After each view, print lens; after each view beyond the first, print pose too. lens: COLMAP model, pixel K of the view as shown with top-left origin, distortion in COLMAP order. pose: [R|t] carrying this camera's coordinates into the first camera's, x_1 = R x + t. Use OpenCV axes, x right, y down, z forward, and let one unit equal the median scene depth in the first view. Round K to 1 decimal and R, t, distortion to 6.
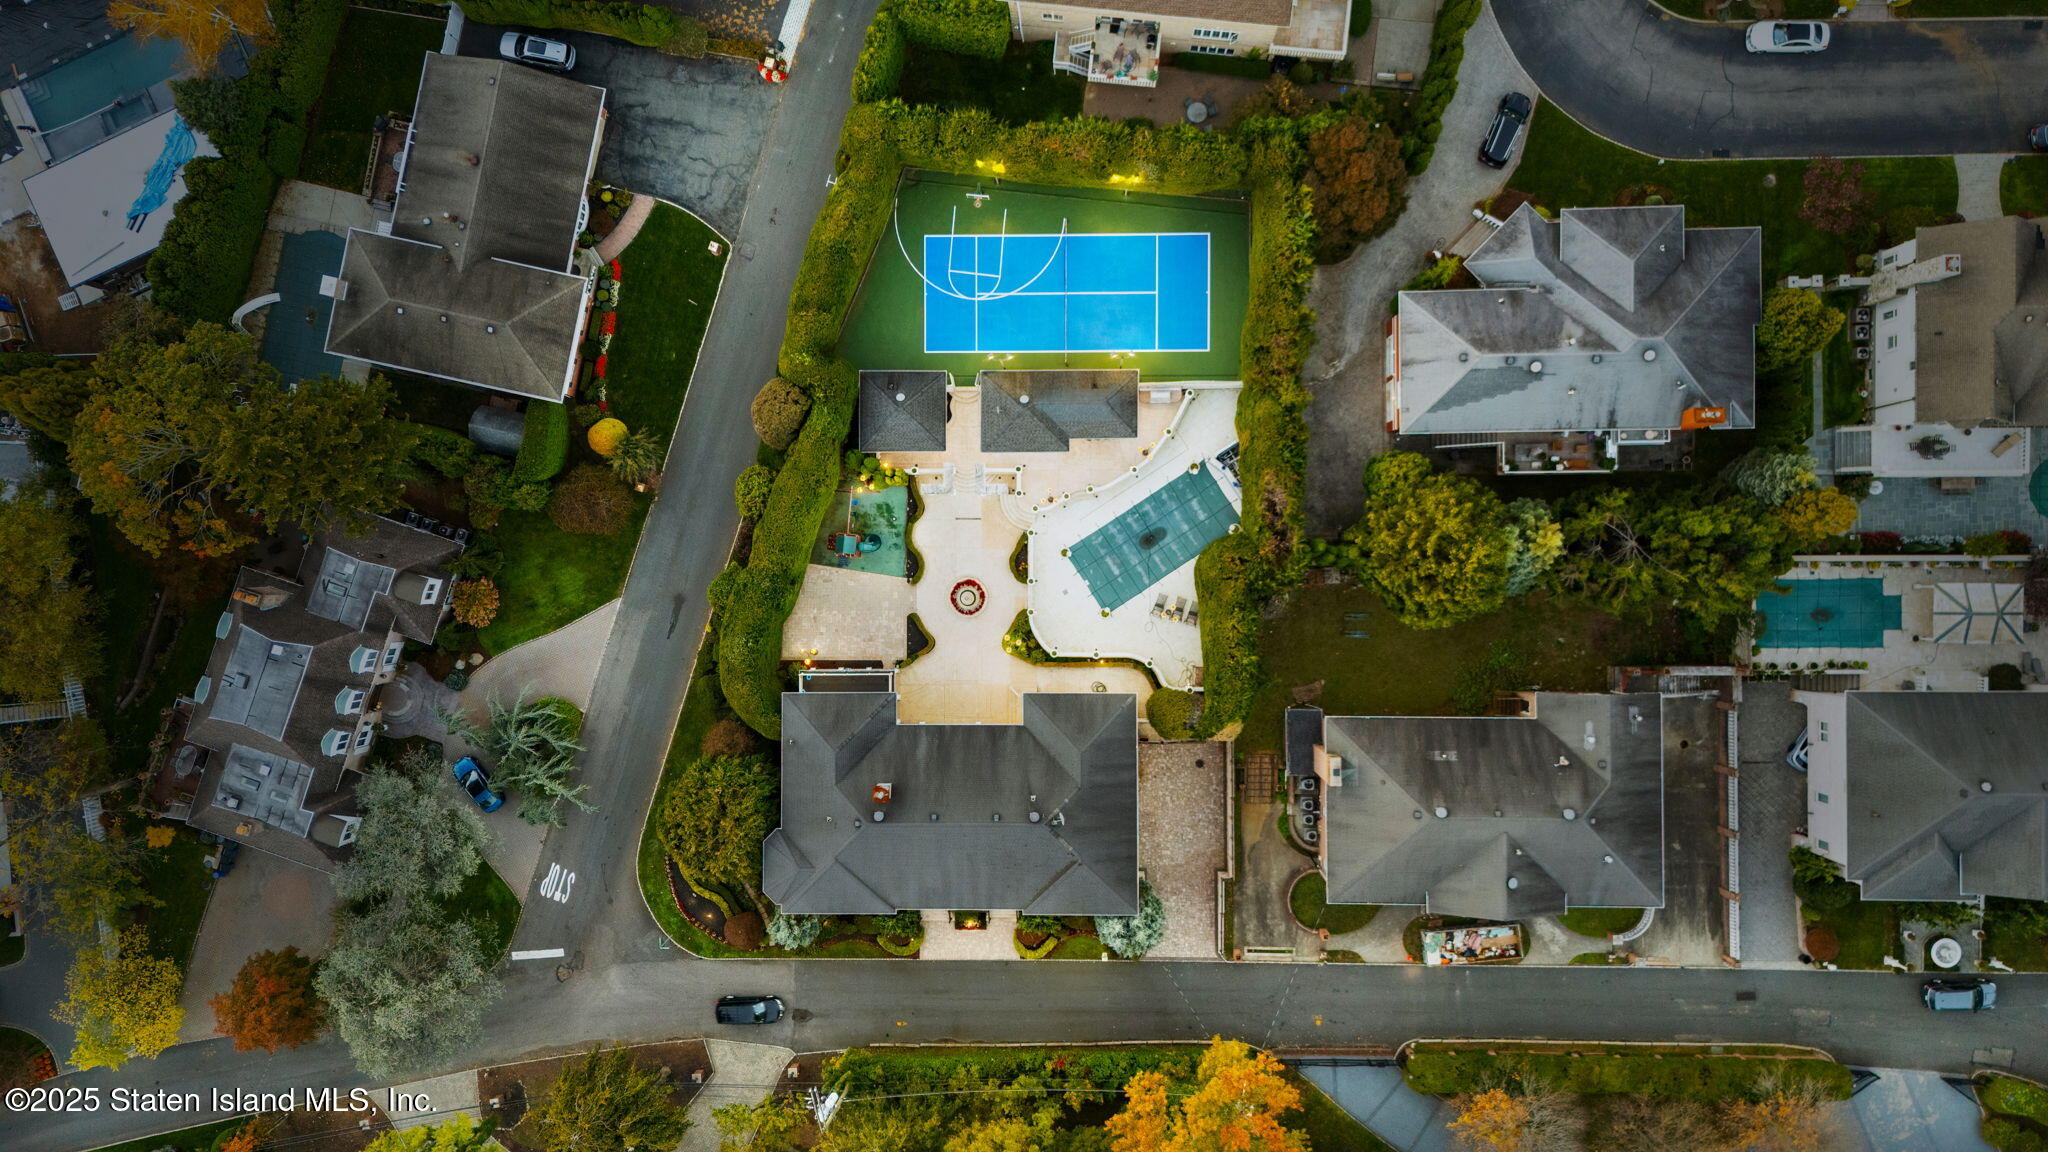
lens RADIAL K [[1499.0, 0, 1032.4], [0, 1499.0, 564.1], [0, 0, 1]] dist [0.058856, -0.073627]
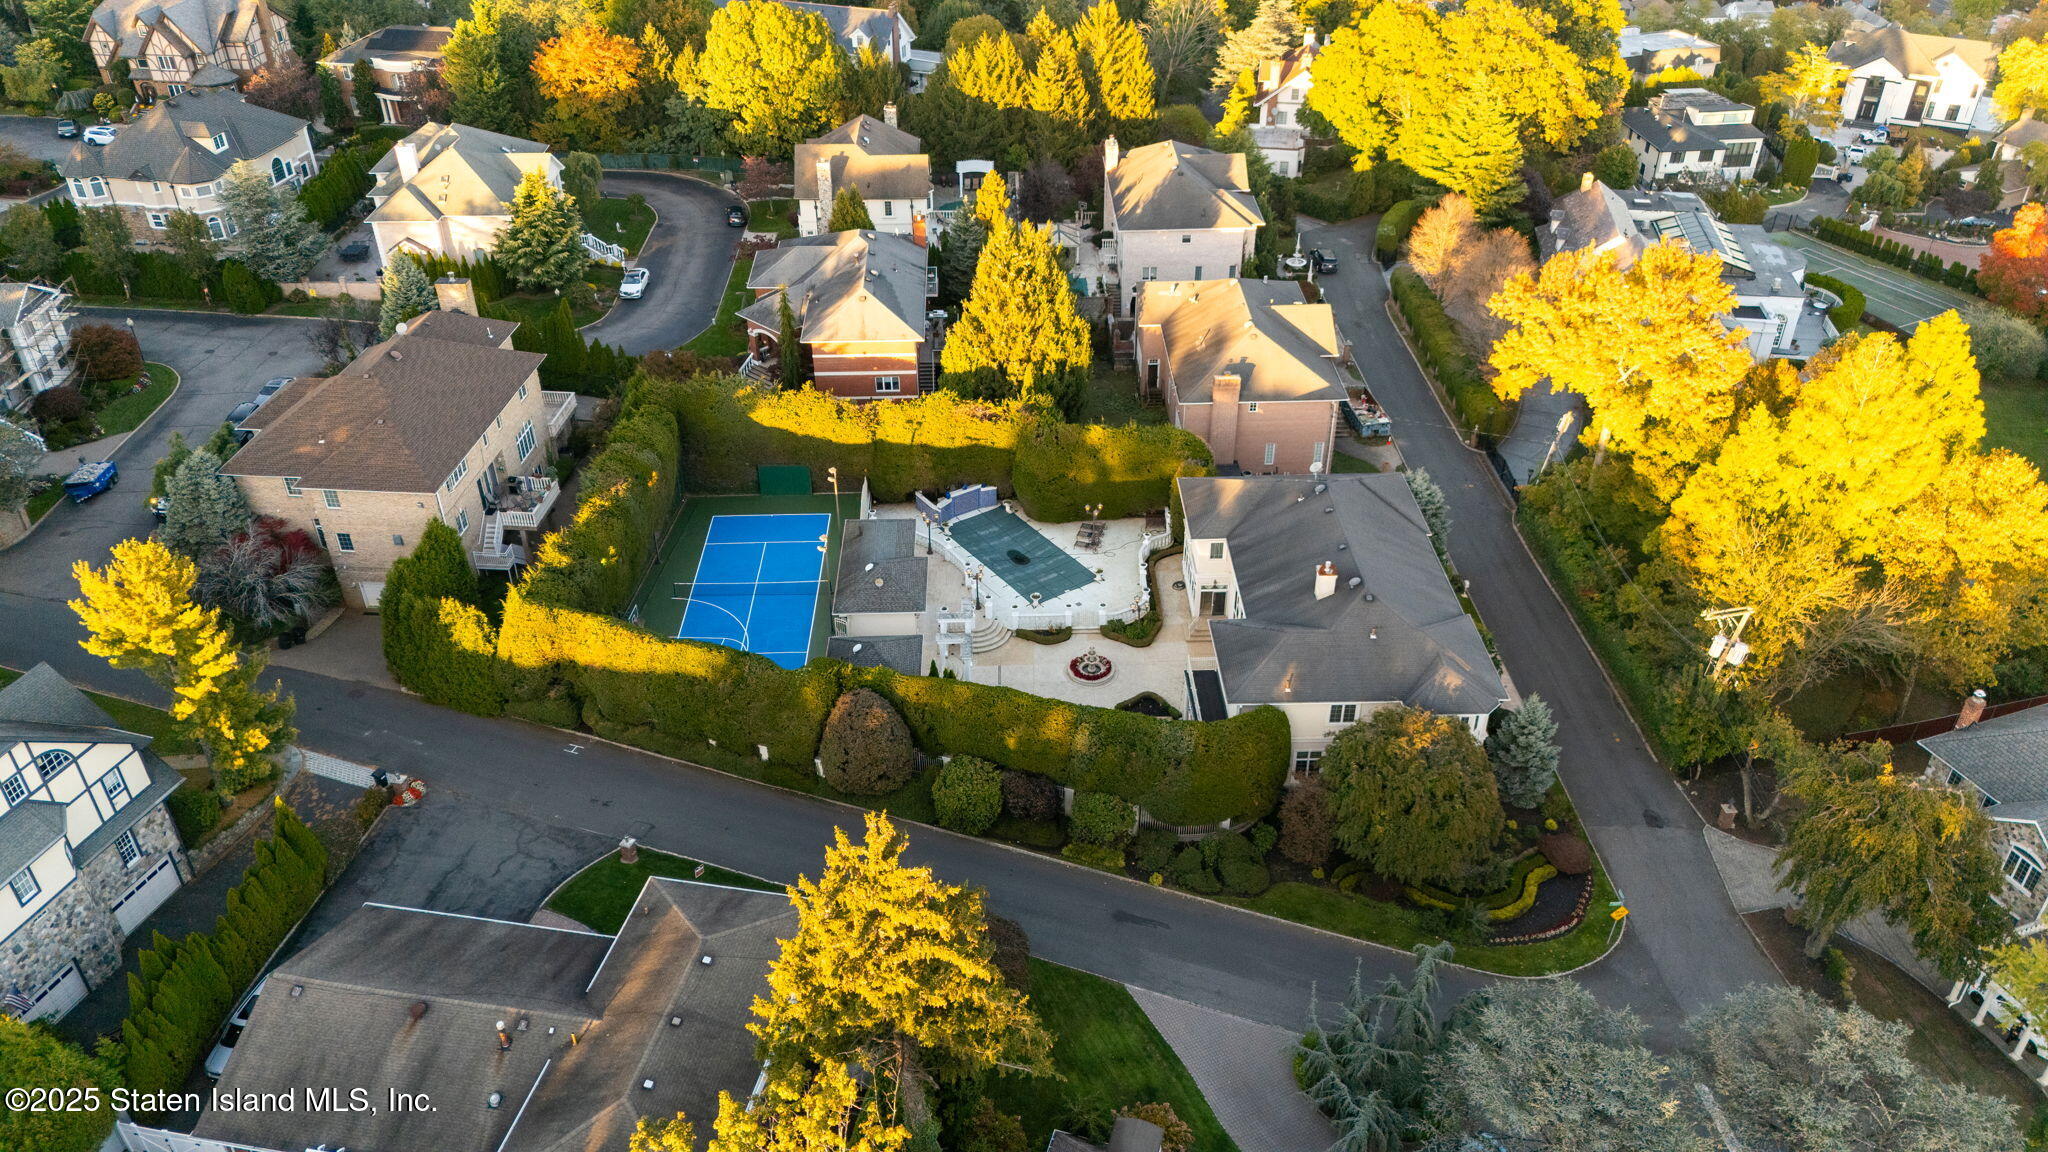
lens RADIAL K [[1499.0, 0, 1032.4], [0, 1499.0, 564.1], [0, 0, 1]] dist [0.058856, -0.073627]
pose [[-0.030081, -0.518835, 0.854345, -0.749322], [0.999547, -0.015667, 0.025679, -0.032711], [0.000062, 0.854731, 0.519071, 0.501615]]
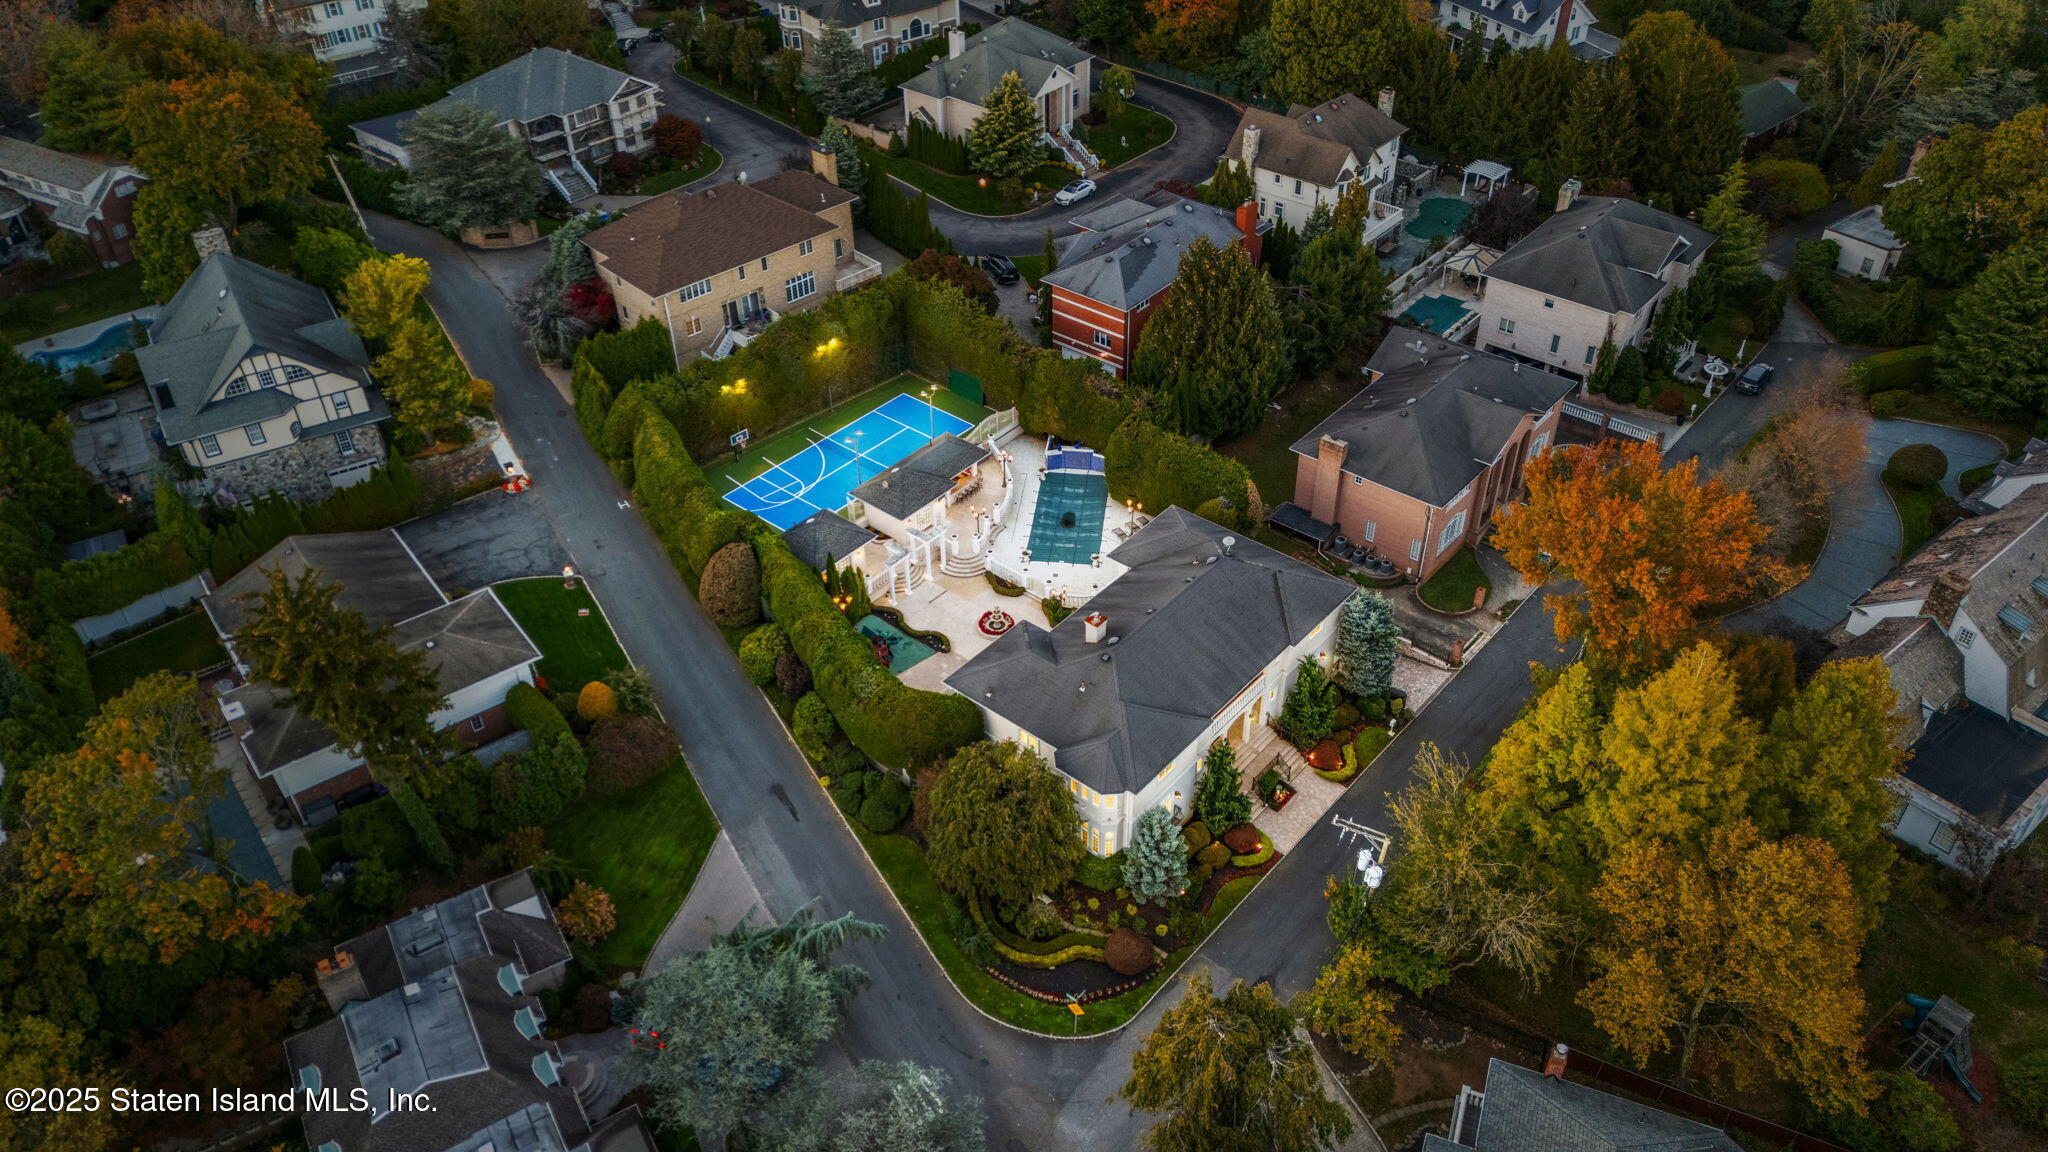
lens RADIAL K [[1499.0, 0, 1032.4], [0, 1499.0, 564.1], [0, 0, 1]] dist [0.058856, -0.073627]
pose [[0.645511, -0.444466, 0.621100, -0.621106], [0.763633, 0.389882, -0.514642, 0.530895], [-0.013415, 0.806500, 0.591082, 0.388208]]
